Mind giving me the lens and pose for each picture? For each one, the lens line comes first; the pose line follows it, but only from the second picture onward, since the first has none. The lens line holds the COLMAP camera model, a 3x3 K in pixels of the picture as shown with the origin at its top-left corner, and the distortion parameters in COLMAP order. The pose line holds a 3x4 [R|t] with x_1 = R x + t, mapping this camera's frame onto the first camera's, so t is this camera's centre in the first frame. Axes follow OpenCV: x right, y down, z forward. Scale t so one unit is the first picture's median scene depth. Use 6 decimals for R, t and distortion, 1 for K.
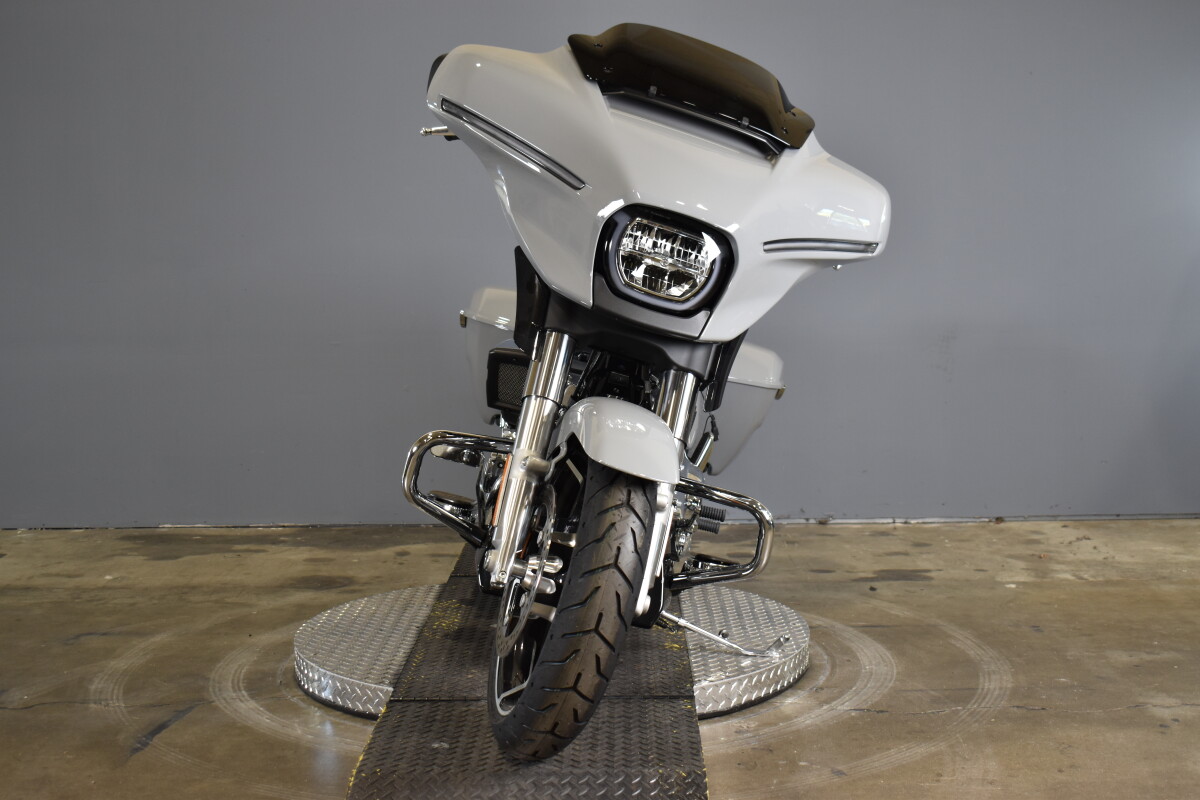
lens RADIAL K [[1681.9, 0, 621.5], [0, 1681.9, 380.5], [0, 0, 1]] dist [-0.014422, 0.000000]
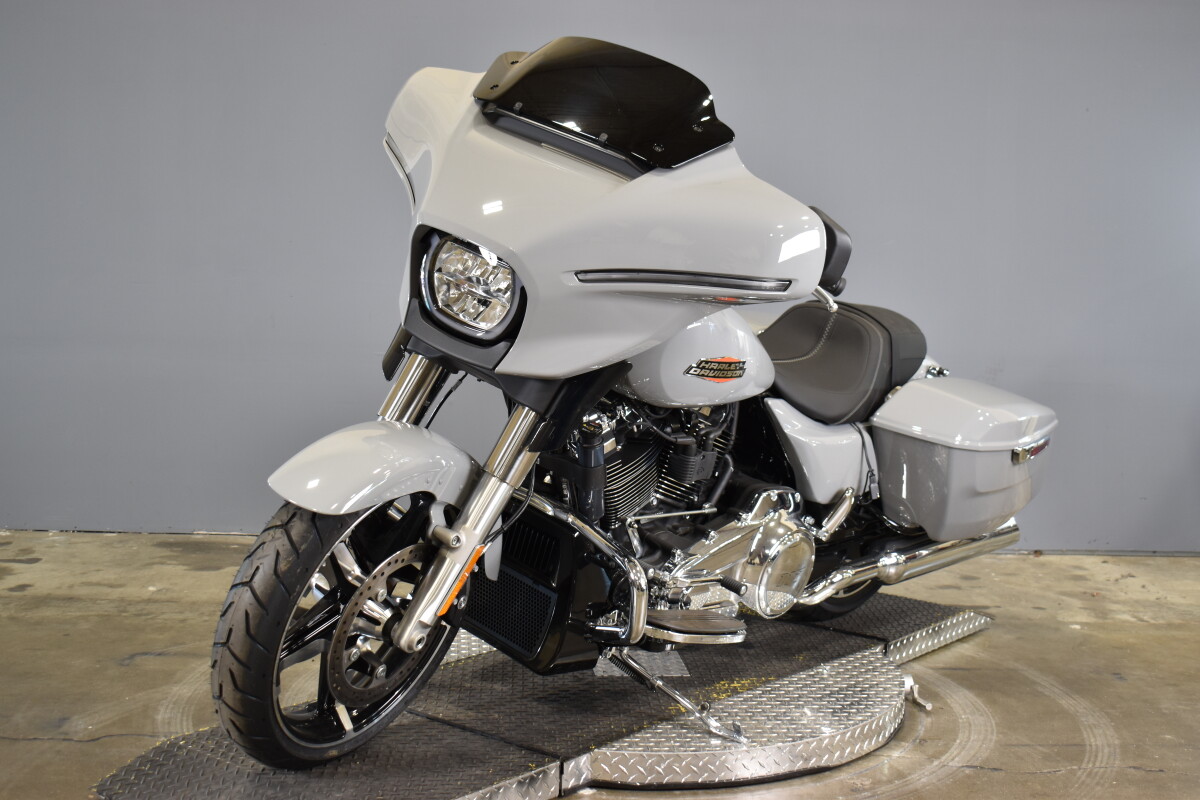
lens RADIAL K [[1560.6, 0, 604.7], [0, 1560.6, 395.2], [0, 0, 1]] dist [-0.028890, 0.000000]
pose [[0.998684, 0.035017, 0.037482, -0.094868], [-0.035451, 0.999311, 0.010961, -0.016216], [-0.037072, -0.012276, 0.999237, 0.106178]]
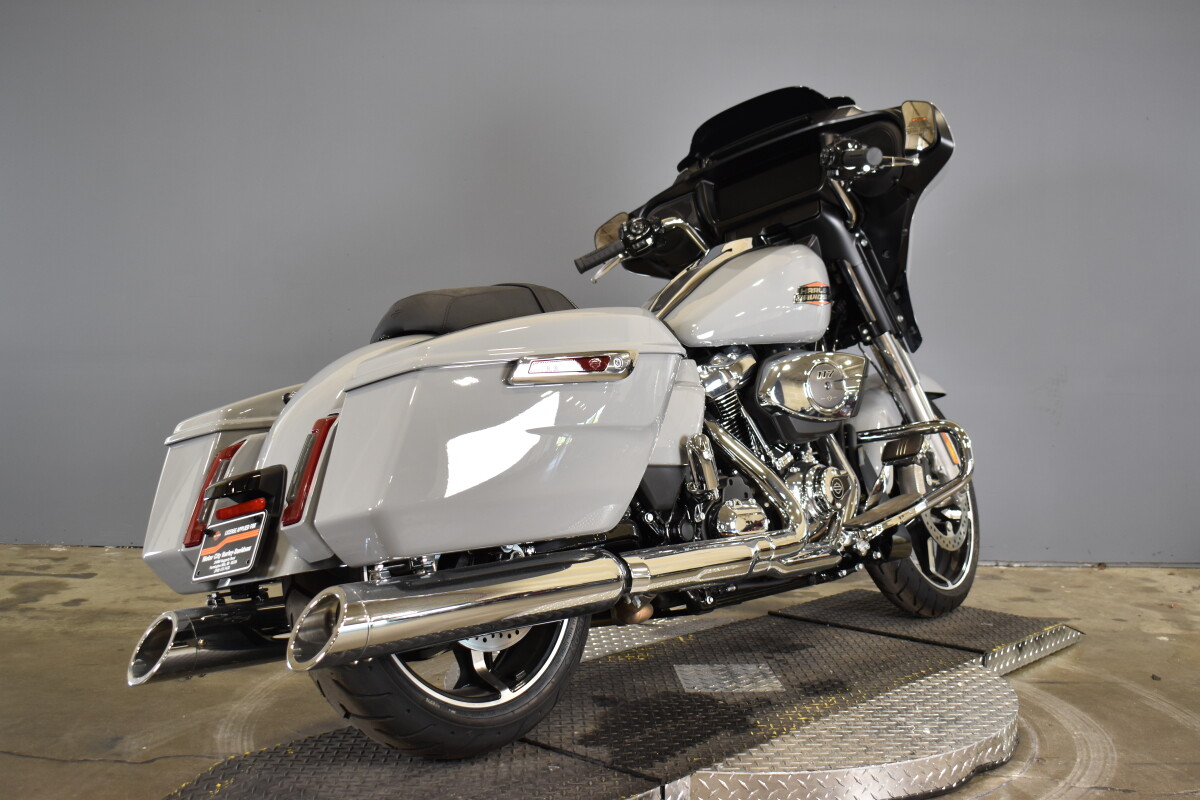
lens RADIAL K [[1406.3, 0, 593.7], [0, 1406.3, 405.4], [0, 0, 1]] dist [-0.043114, 0.000000]
pose [[0.999209, 0.031118, 0.024768, -0.130130], [-0.030791, 0.999435, -0.013493, 0.011354], [-0.025174, 0.012719, 0.999602, 0.237043]]
